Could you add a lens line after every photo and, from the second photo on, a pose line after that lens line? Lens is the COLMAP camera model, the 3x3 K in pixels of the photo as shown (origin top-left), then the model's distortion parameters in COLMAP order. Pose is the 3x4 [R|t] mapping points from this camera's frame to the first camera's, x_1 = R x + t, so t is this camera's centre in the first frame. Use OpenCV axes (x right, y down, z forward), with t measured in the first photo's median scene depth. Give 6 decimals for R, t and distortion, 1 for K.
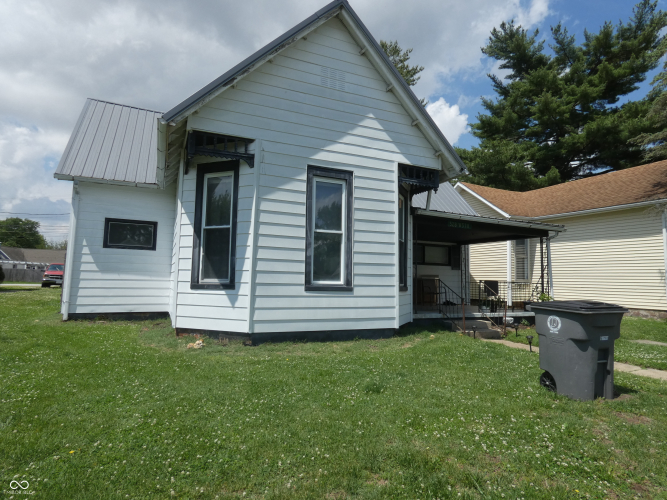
lens RADIAL K [[408.1, 0, 338.4], [0, 408.1, 251.9], [0, 0, 1]] dist [-0.002468, -0.004953]
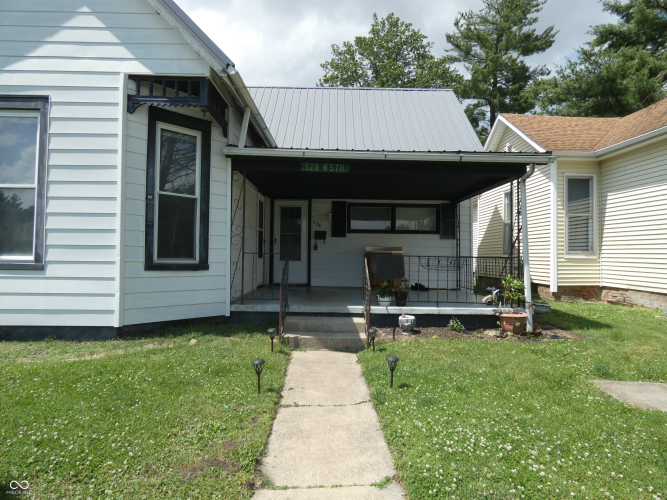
lens RADIAL K [[408.1, 0, 333.1], [0, 408.1, 243.4], [0, 0, 1]] dist [-0.002468, -0.004953]
pose [[0.918446, -0.019542, -0.395064, 0.722260], [0.034392, 0.998942, 0.030543, 0.044528], [0.394049, -0.041640, 0.918146, 0.539032]]
